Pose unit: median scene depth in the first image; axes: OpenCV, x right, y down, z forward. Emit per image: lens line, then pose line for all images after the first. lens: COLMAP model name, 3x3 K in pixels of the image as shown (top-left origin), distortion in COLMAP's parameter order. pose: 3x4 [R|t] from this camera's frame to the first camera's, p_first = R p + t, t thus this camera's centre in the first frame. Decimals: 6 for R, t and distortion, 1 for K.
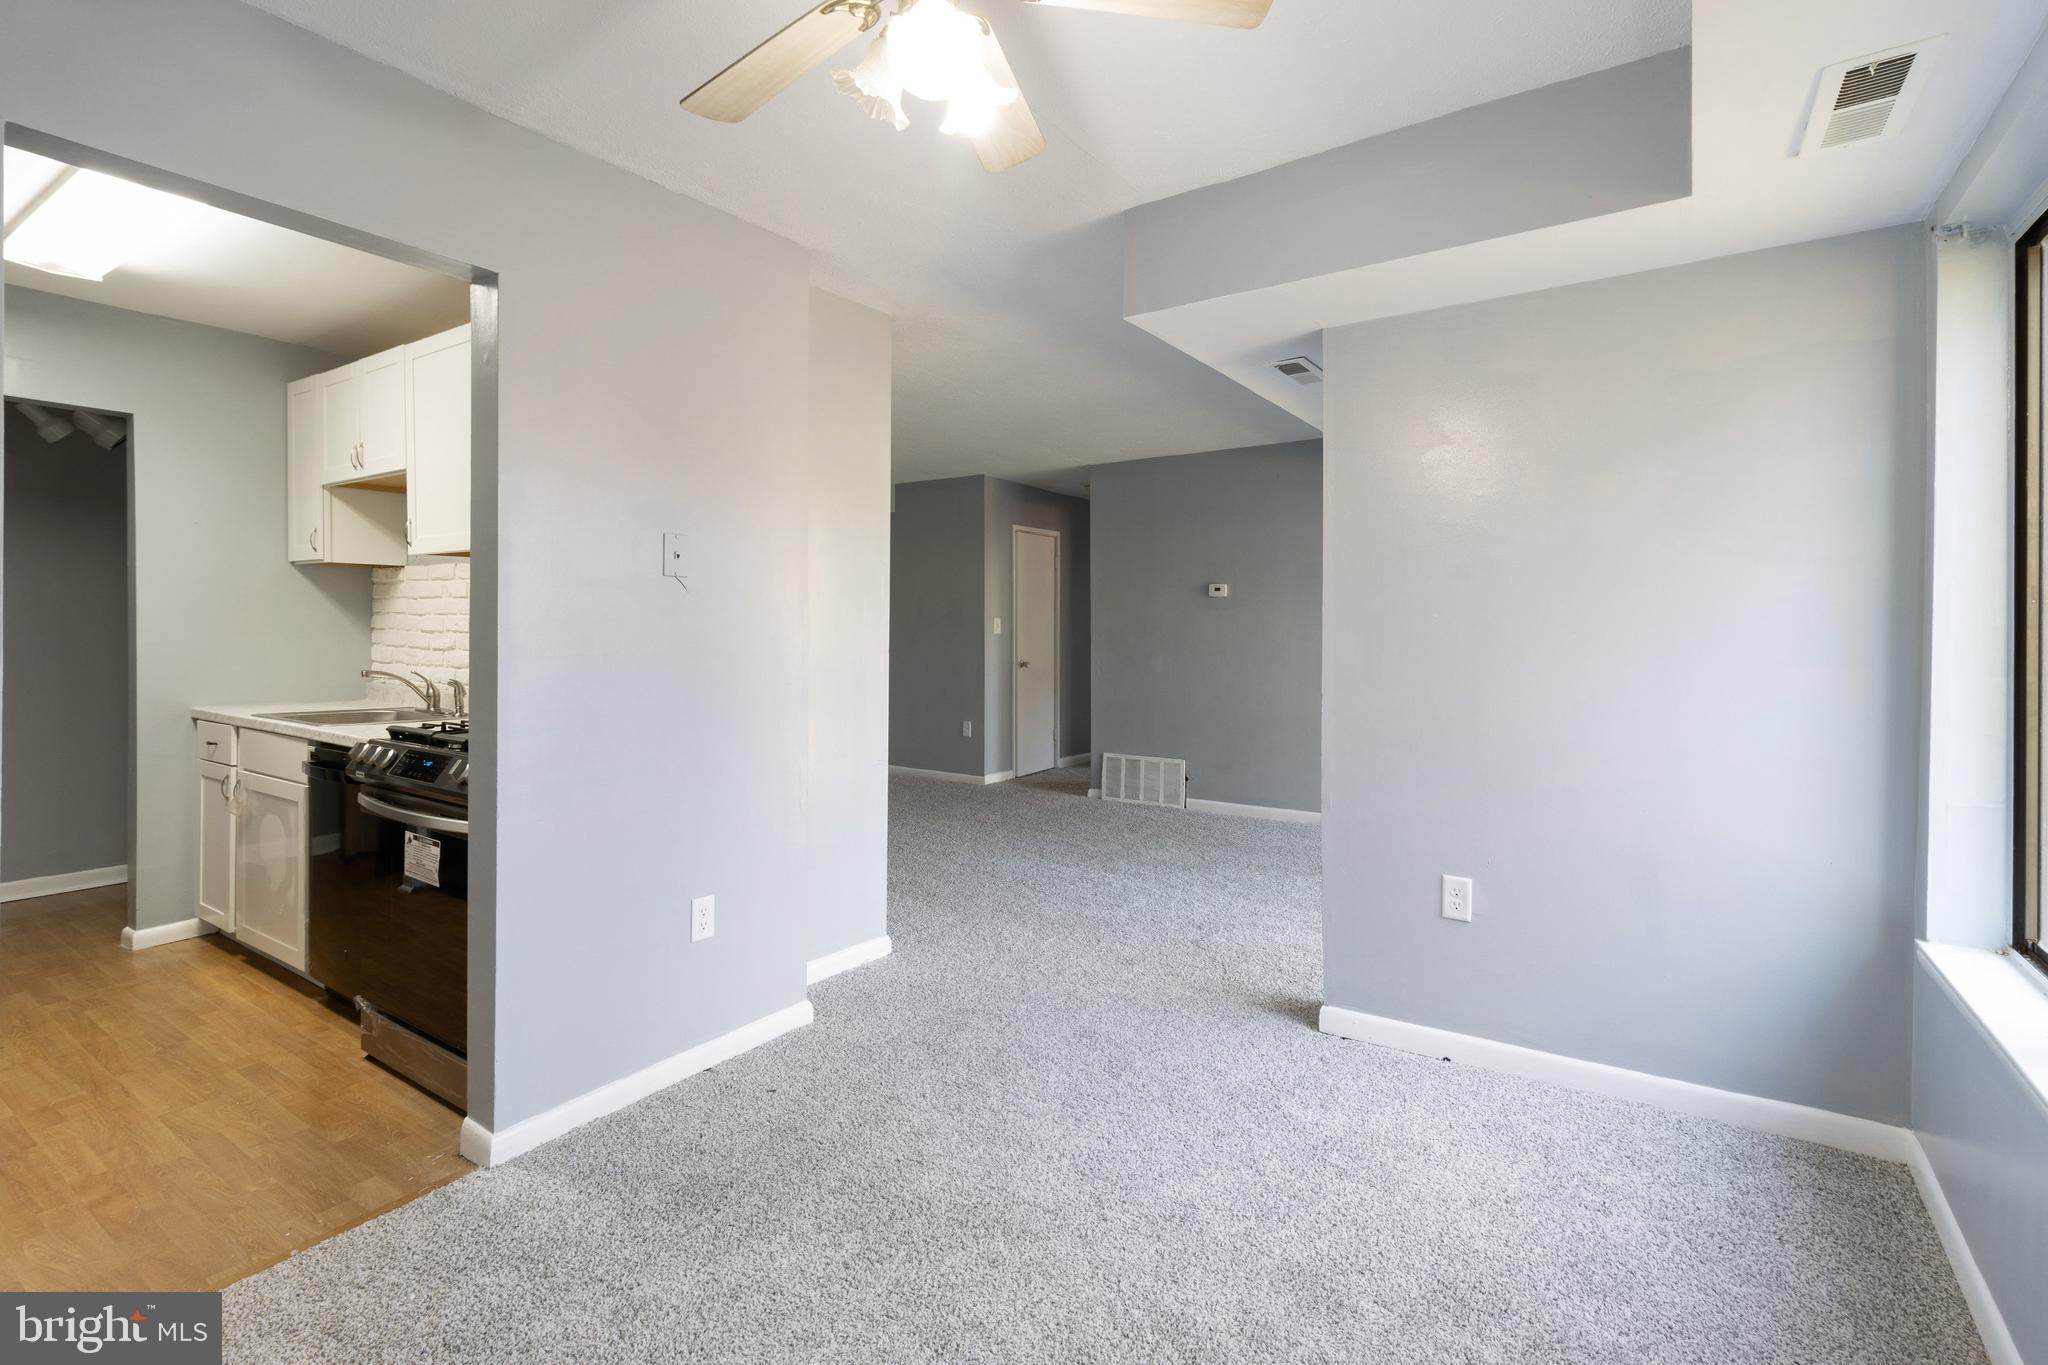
lens RADIAL K [[949.2, 0, 1036.1], [0, 949.2, 636.5], [0, 0, 1]] dist [-0.002606, -0.001298]
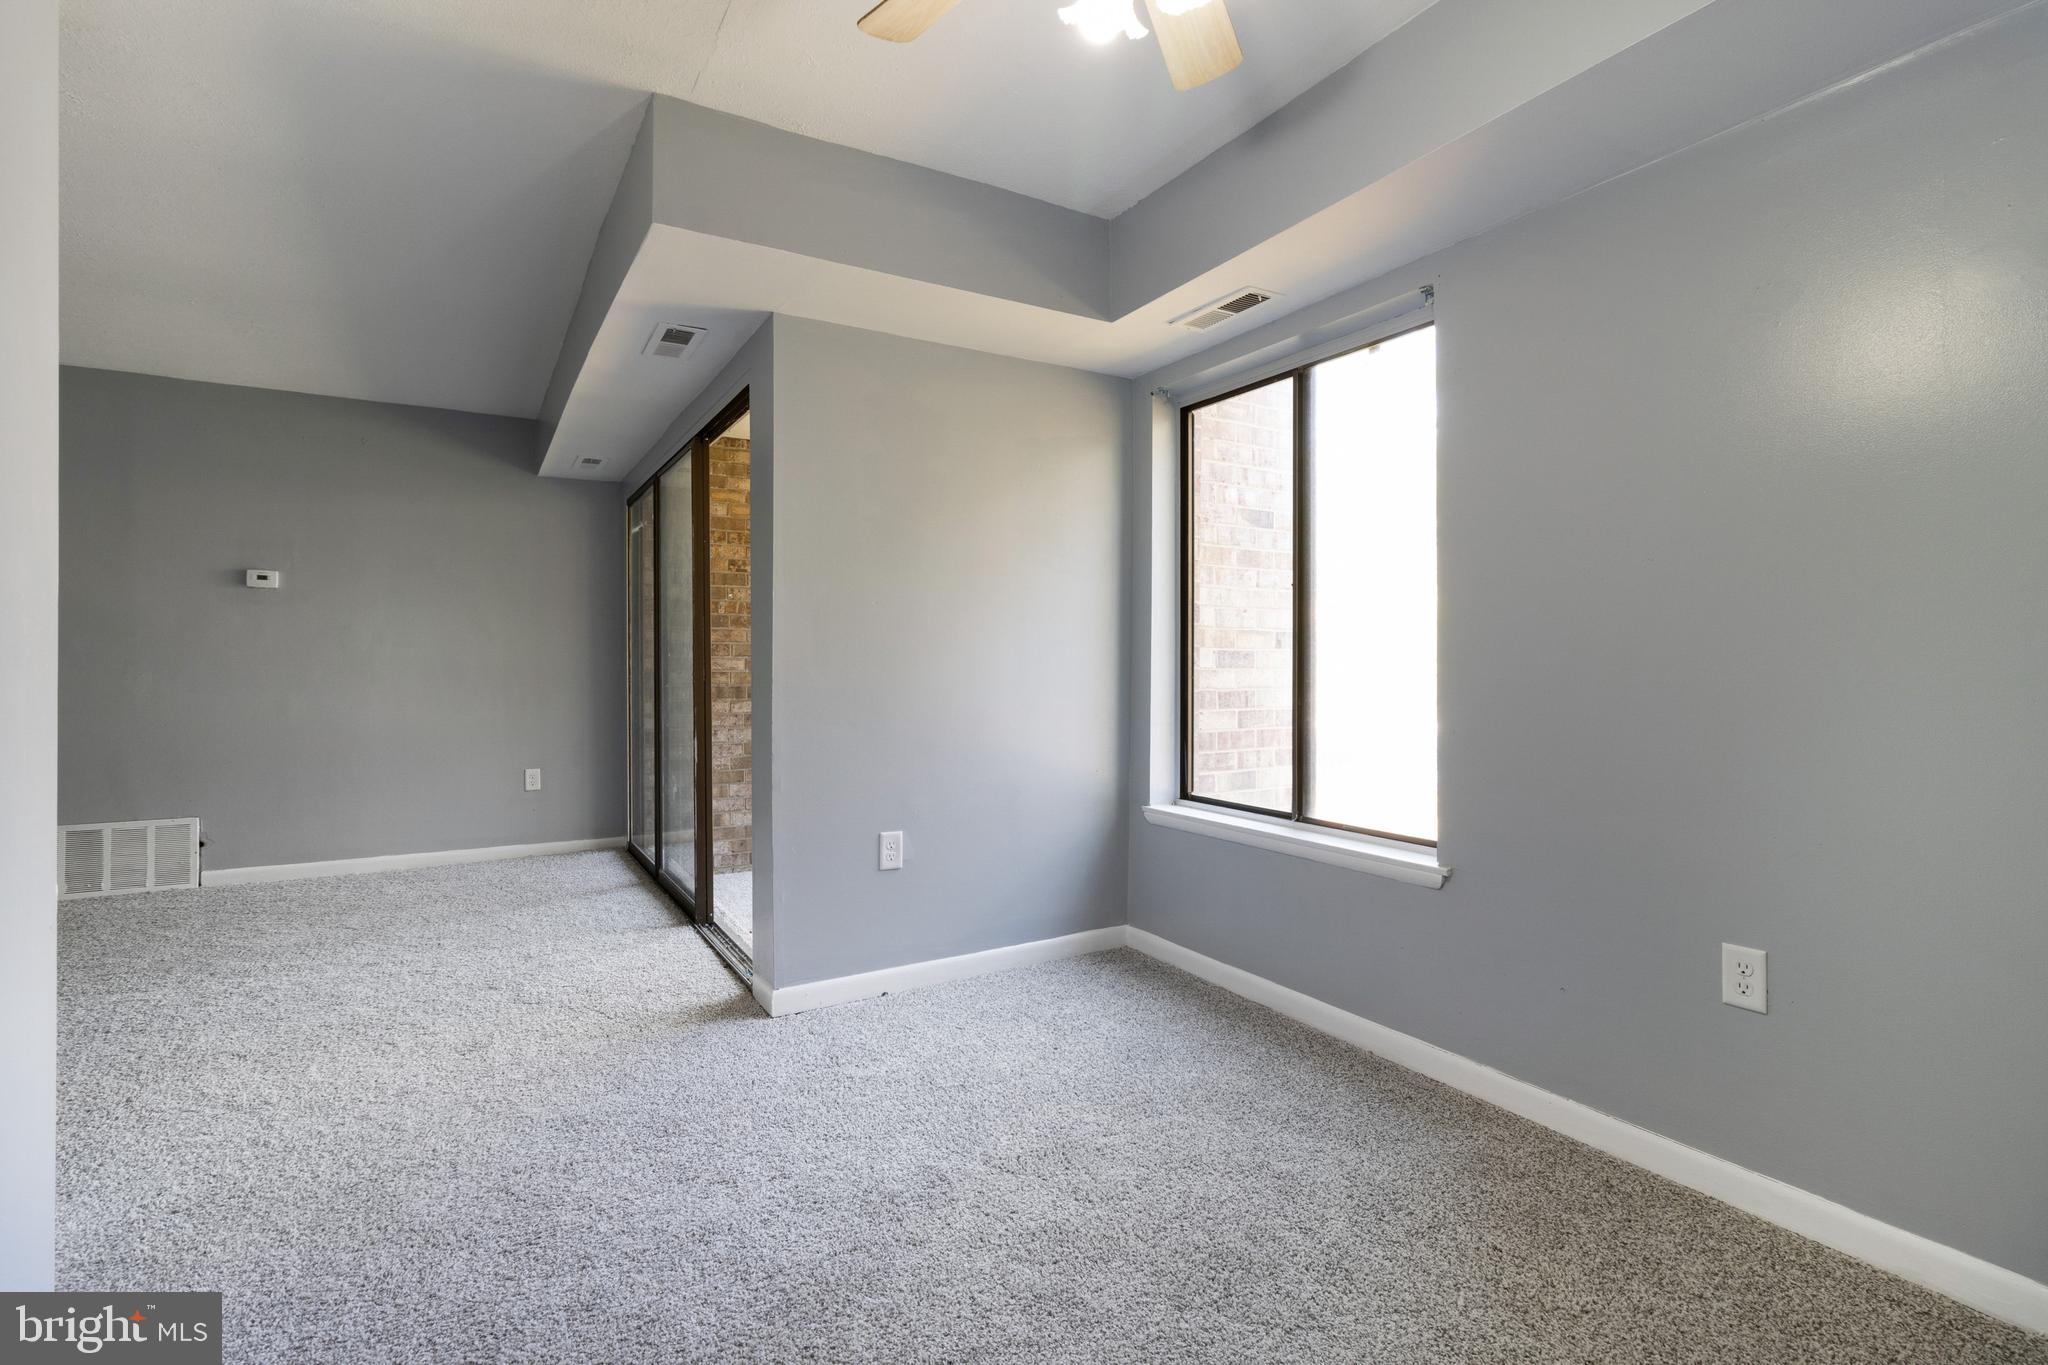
lens RADIAL K [[949.2, 0, 1024.5], [0, 949.2, 670.5], [0, 0, 1]] dist [-0.002606, -0.001298]
pose [[0.423328, -0.005946, 0.905957, -0.527145], [0.005824, 0.999976, 0.003842, 0.053842], [-0.905958, 0.003650, 0.423353, 0.363718]]
